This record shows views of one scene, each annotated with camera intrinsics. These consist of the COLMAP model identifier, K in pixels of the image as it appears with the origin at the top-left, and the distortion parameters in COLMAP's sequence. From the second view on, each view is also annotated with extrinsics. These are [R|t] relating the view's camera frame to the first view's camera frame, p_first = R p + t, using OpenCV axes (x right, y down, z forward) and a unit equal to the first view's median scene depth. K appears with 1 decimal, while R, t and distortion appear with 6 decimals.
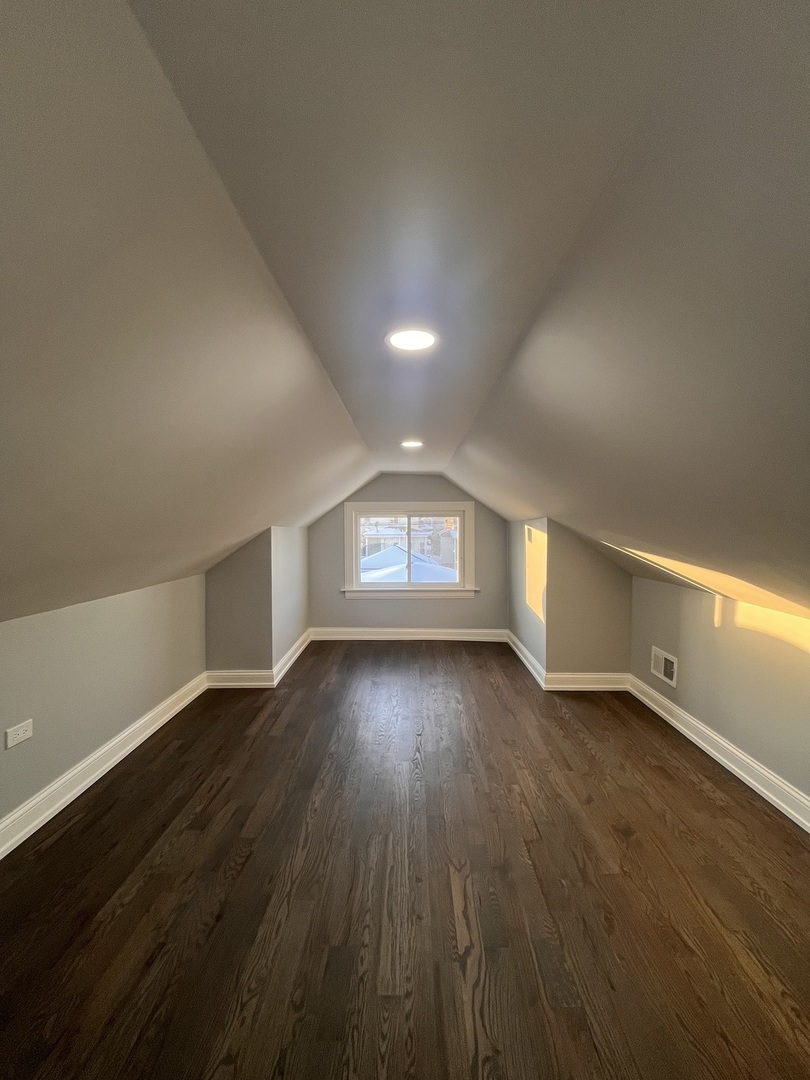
lens RADIAL K [[434.2, 0, 412.5], [0, 434.2, 537.6], [0, 0, 1]] dist [0.000286, -0.000960]
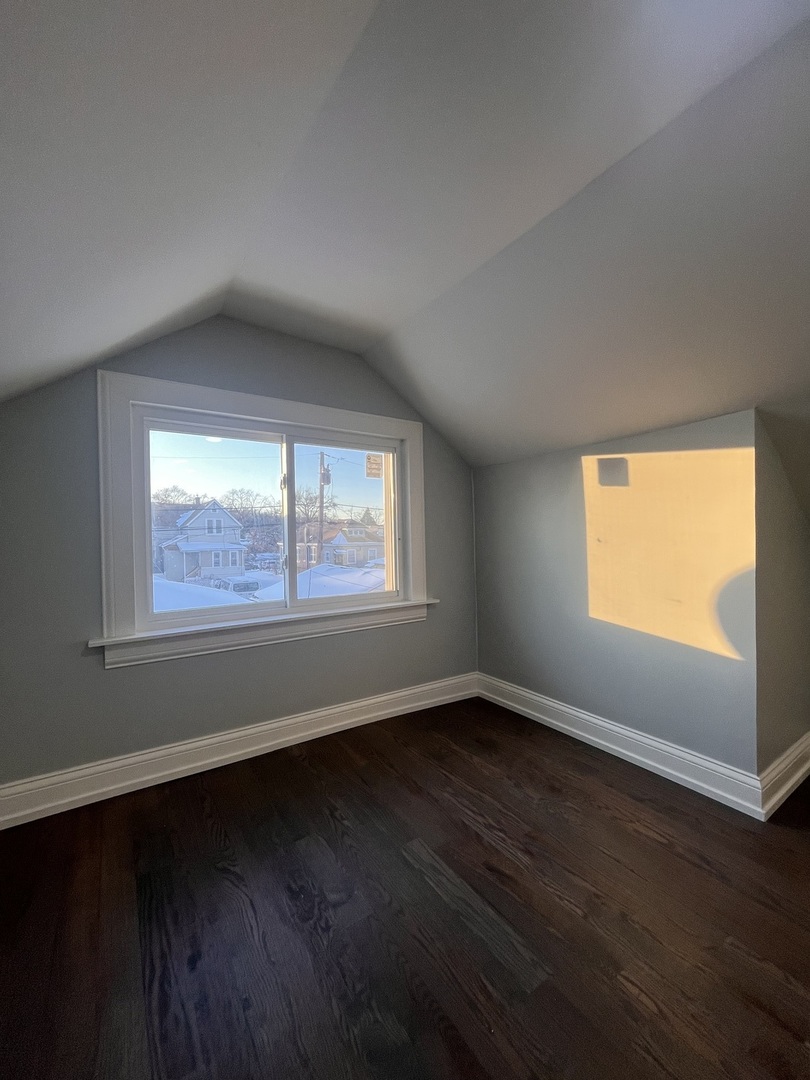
lens RADIAL K [[434.2, 0, 400.3], [0, 434.2, 539.4], [0, 0, 1]] dist [0.000286, -0.000960]
pose [[0.828680, -0.014105, 0.559546, -0.152993], [0.031015, 0.999304, -0.020743, 0.057902], [-0.558863, 0.034544, 0.828540, 0.609282]]
